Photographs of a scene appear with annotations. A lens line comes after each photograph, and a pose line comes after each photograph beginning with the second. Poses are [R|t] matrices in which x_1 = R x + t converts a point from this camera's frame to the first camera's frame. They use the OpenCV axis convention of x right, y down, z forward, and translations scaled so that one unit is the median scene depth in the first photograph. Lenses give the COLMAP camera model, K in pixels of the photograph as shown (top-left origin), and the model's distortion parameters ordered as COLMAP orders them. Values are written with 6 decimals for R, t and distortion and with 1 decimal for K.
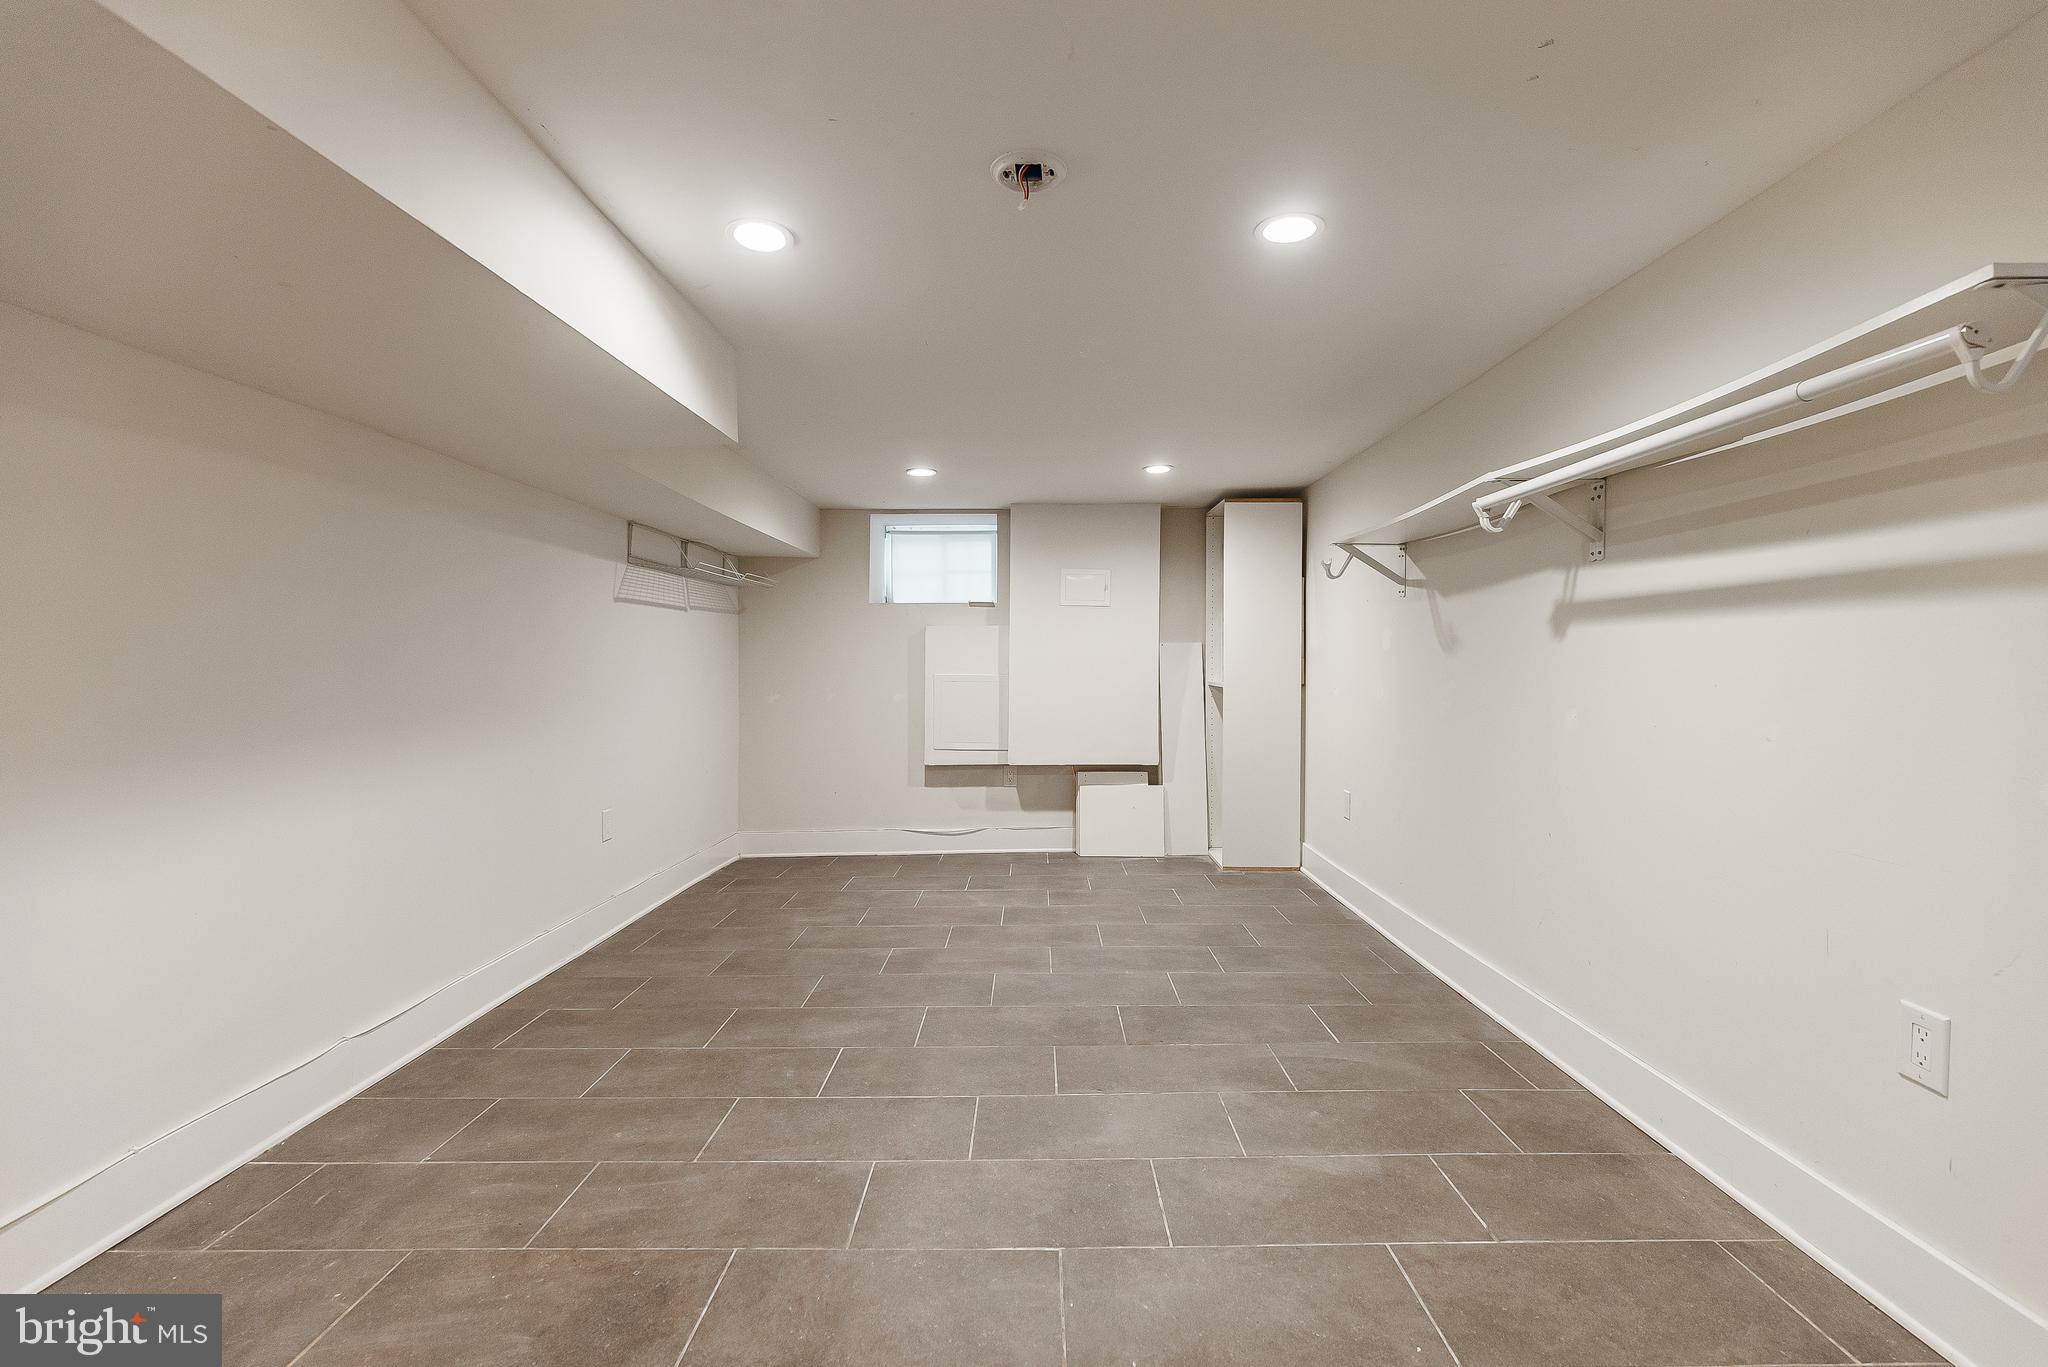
lens RADIAL K [[916.0, 0, 1027.6], [0, 916.0, 679.5], [0, 0, 1]] dist [0.003687, -0.001304]
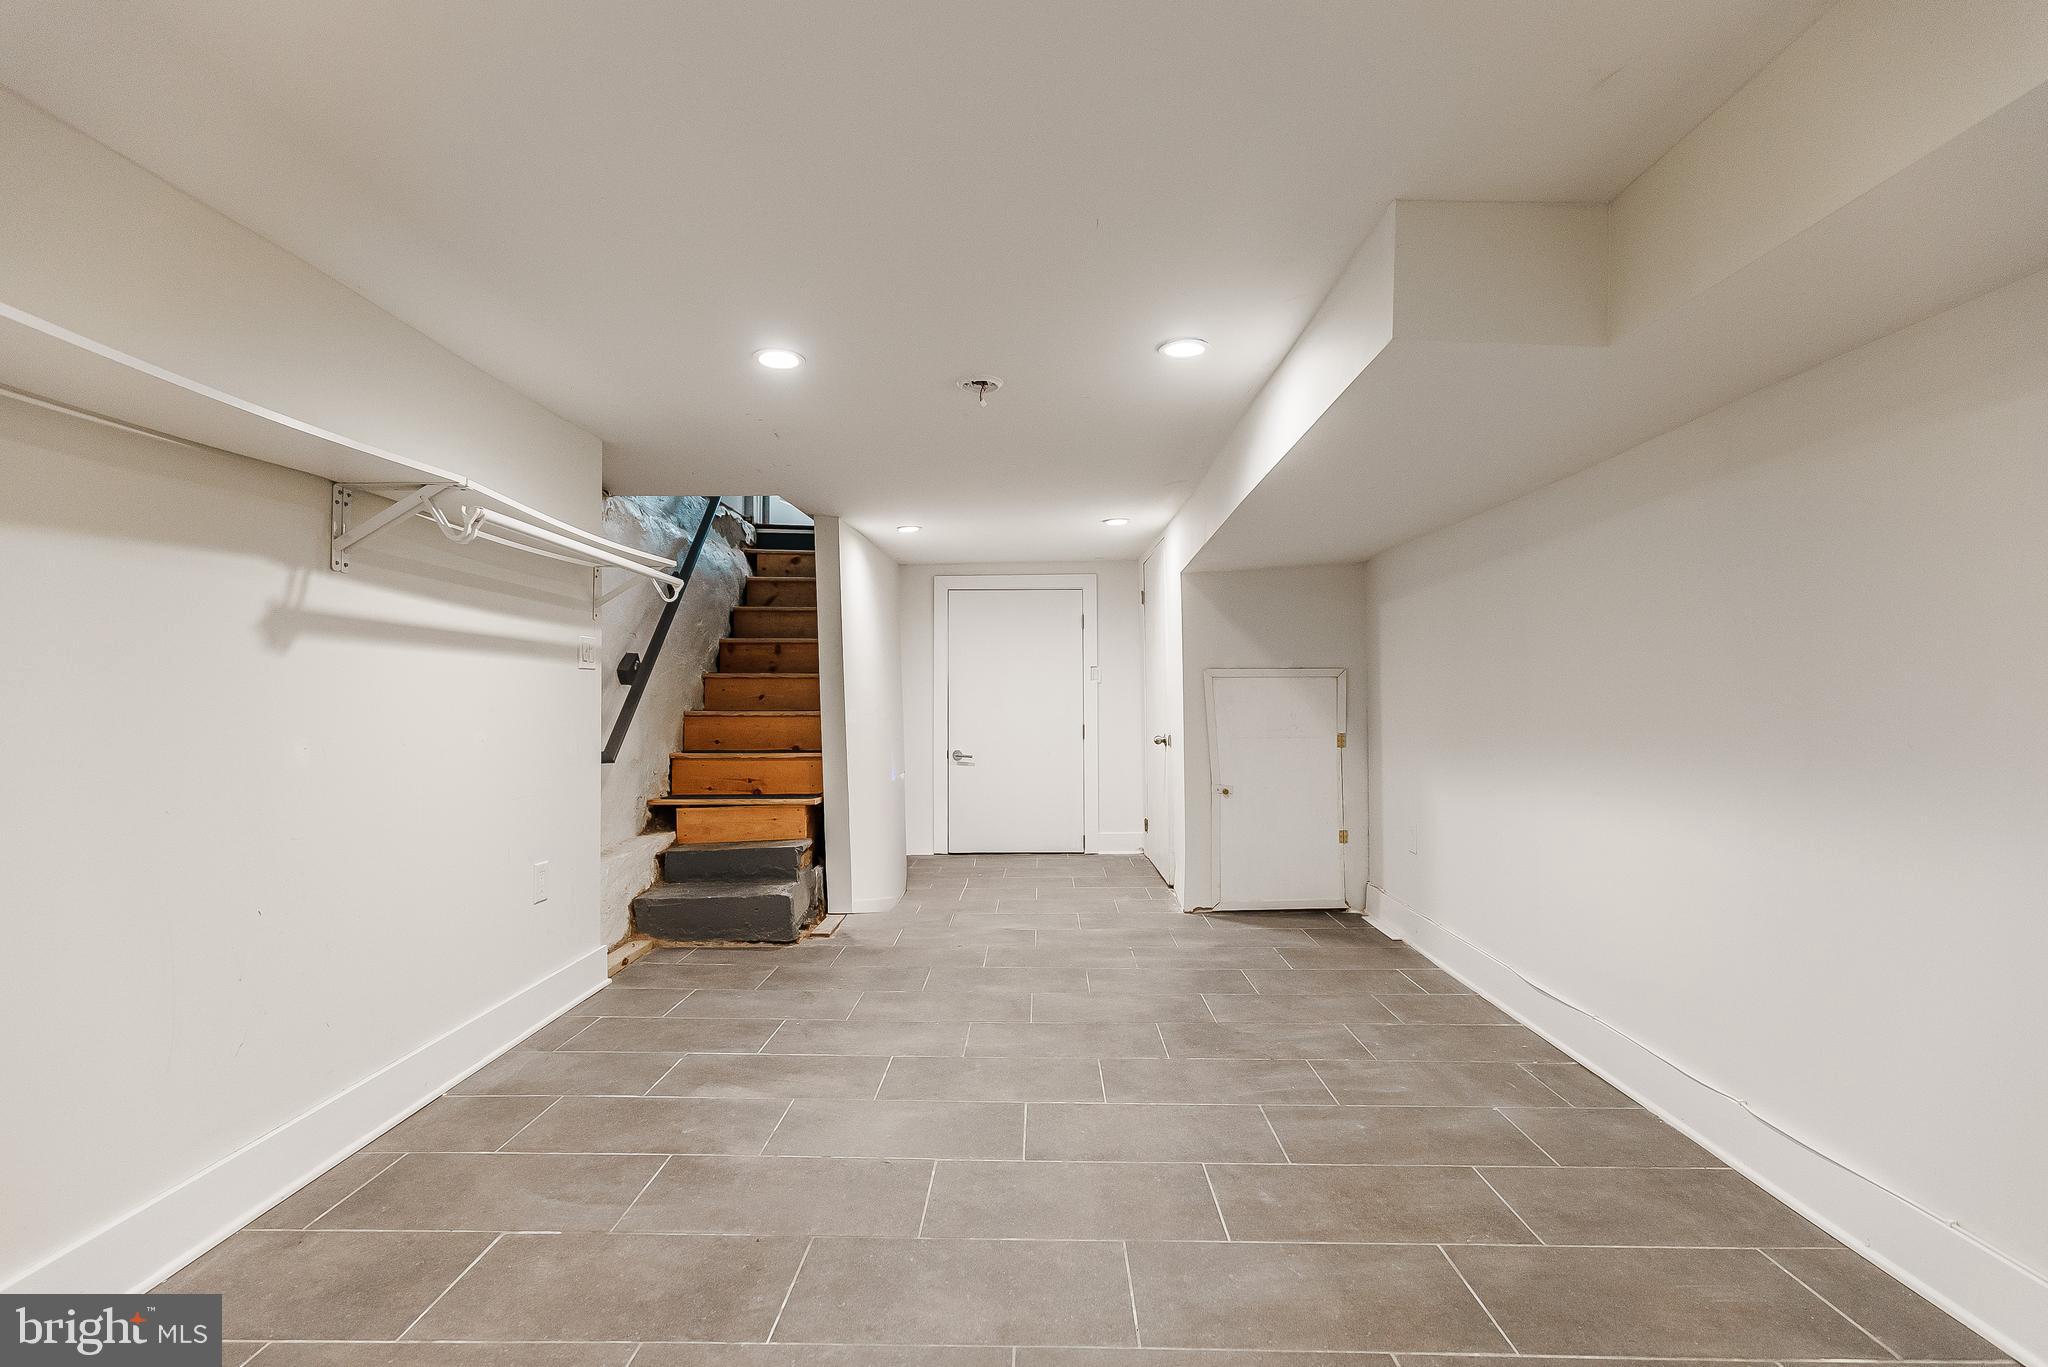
lens RADIAL K [[916.0, 0, 1027.6], [0, 916.0, 679.5], [0, 0, 1]] dist [0.003687, -0.001304]
pose [[-0.999955, 0.006058, 0.007240, -0.069225], [0.005982, 0.999927, -0.010545, -0.009605], [-0.007304, -0.010501, -0.999918, 1.966743]]
